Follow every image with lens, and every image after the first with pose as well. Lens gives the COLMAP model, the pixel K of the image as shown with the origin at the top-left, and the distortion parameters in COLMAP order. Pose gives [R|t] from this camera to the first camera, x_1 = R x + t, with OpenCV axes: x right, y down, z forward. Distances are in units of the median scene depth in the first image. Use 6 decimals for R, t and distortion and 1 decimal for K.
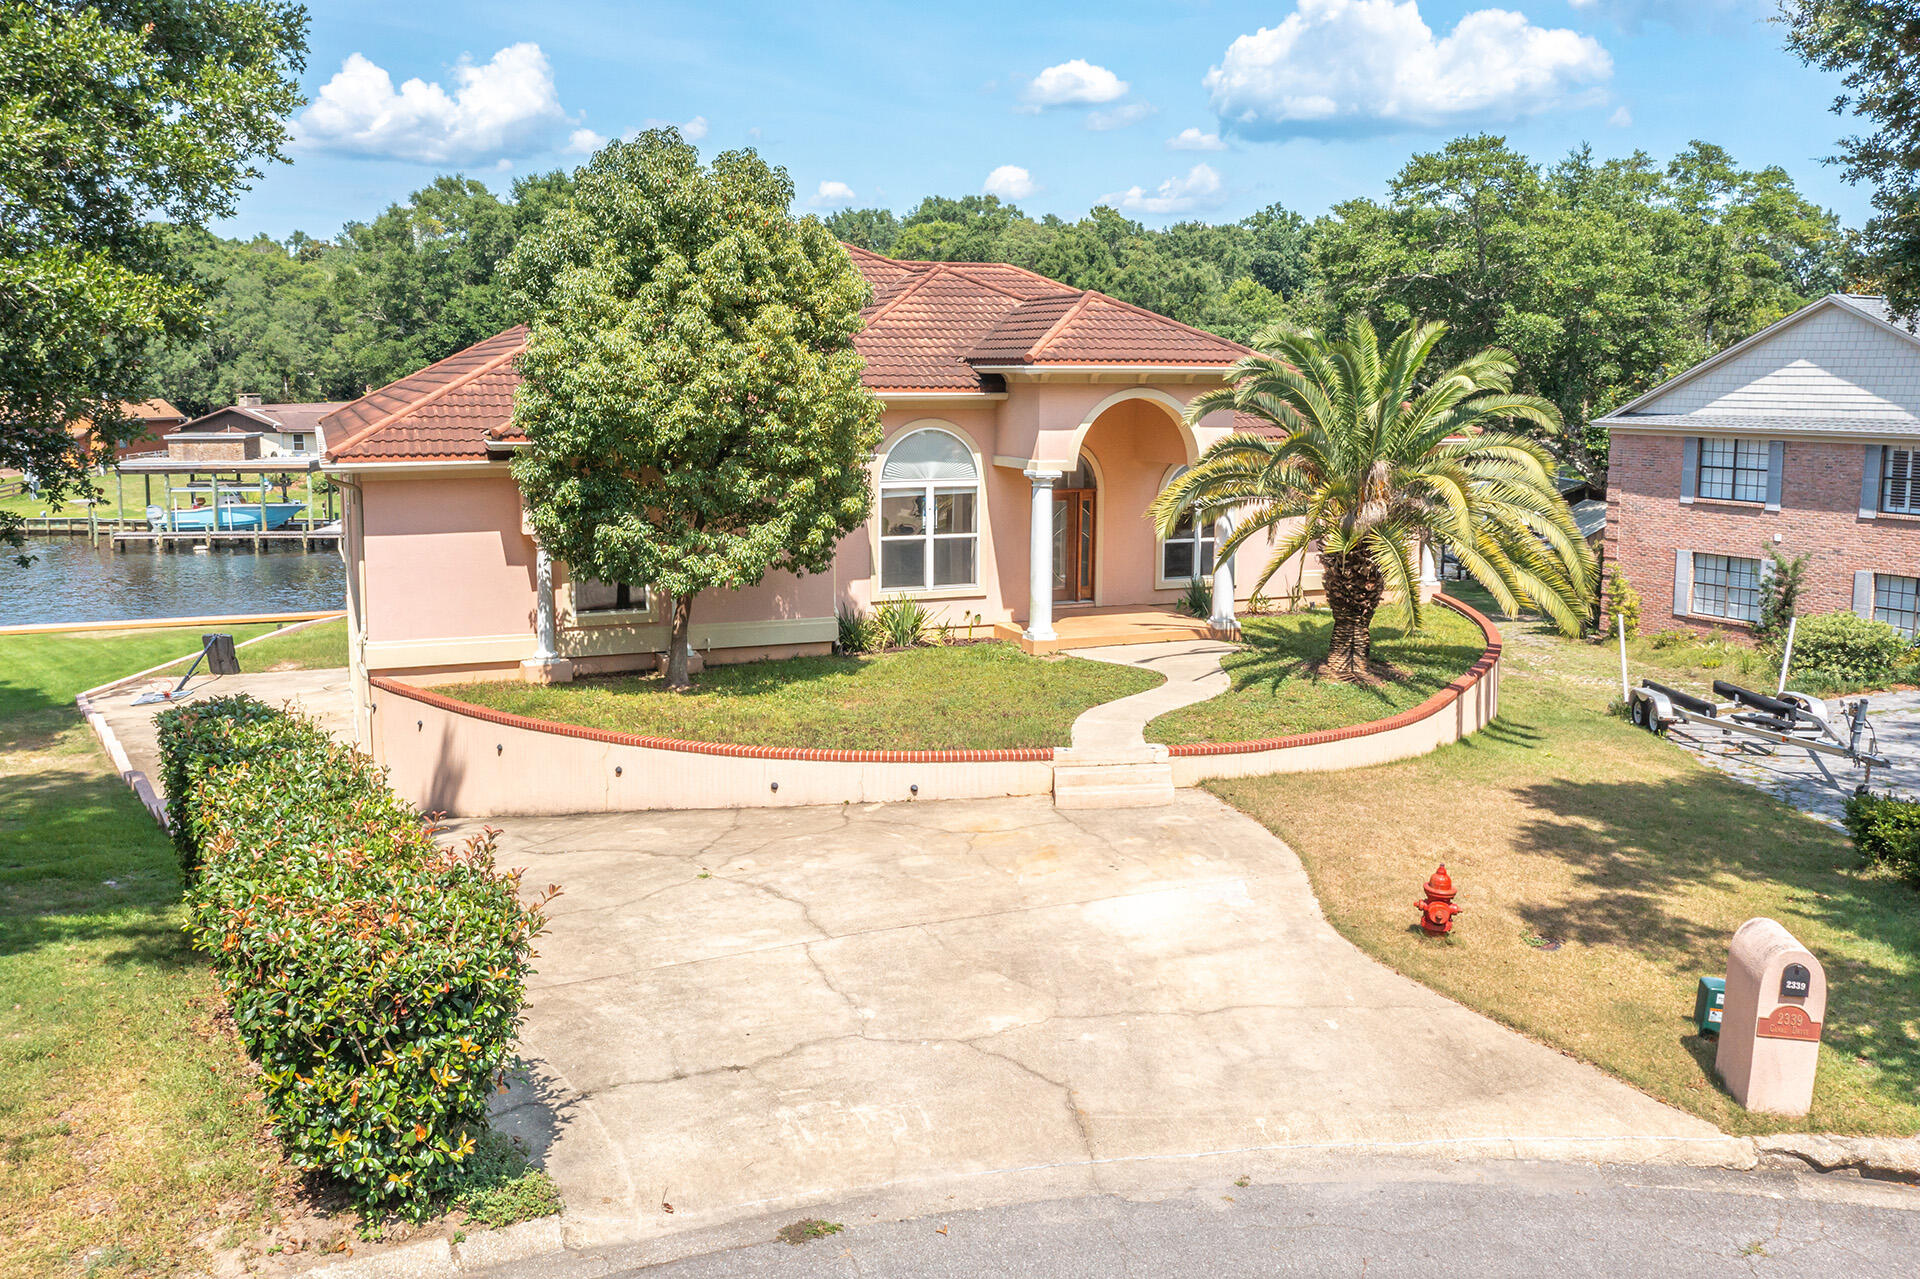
lens RADIAL K [[1563.4, 0, 959.1], [0, 1563.4, 556.2], [0, 0, 1]] dist [-0.011948, -0.007303]
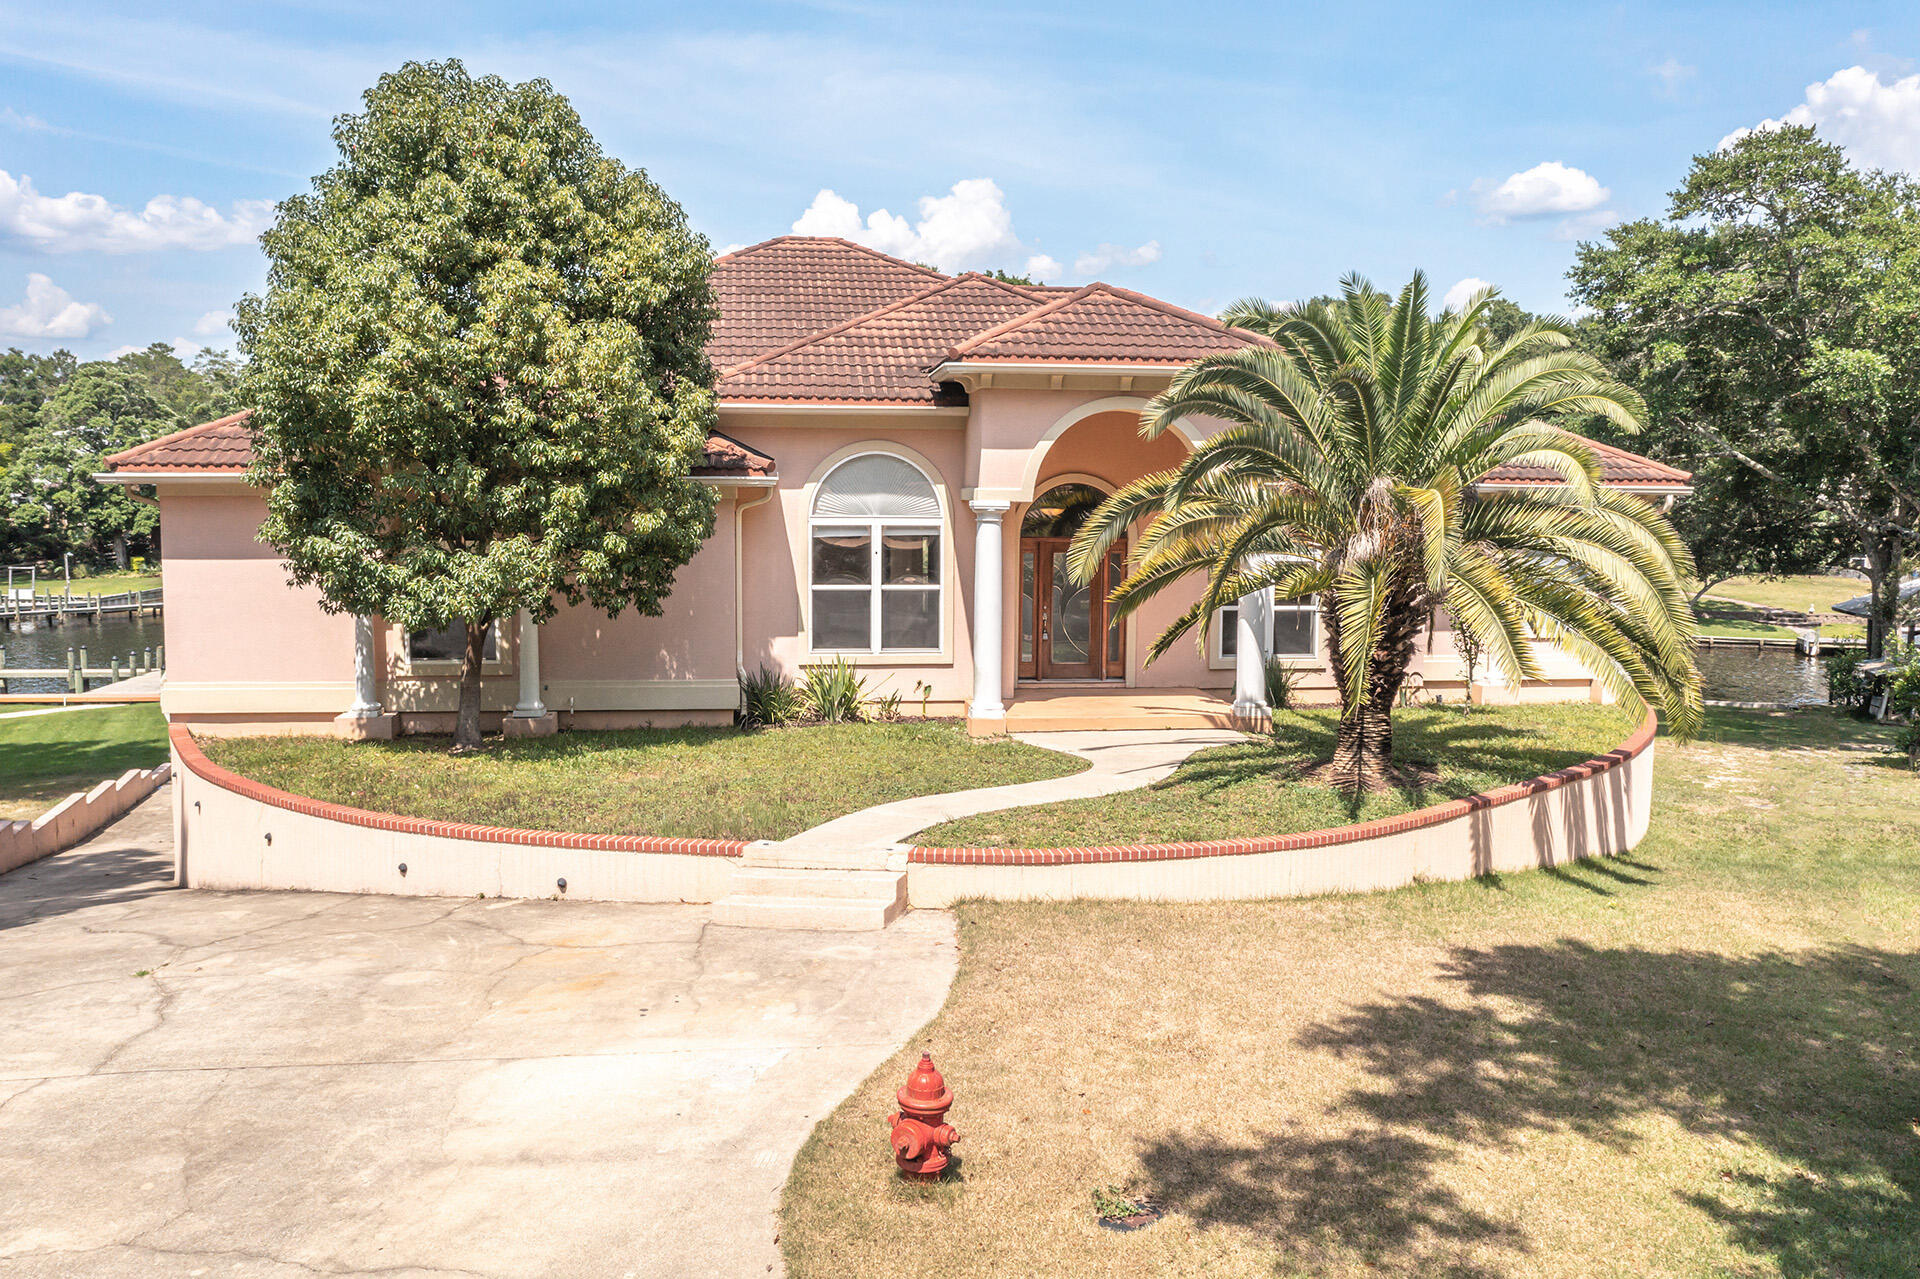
lens RADIAL K [[1587.0, 0, 960.0], [0, 1587.0, 639.5], [0, 0, 1]] dist [-0.023391, -0.002572]
pose [[0.966462, 0.026635, -0.255424, 0.295396], [-0.032569, 0.999288, -0.019030, 0.036441], [0.254735, 0.026711, 0.966642, 0.280263]]
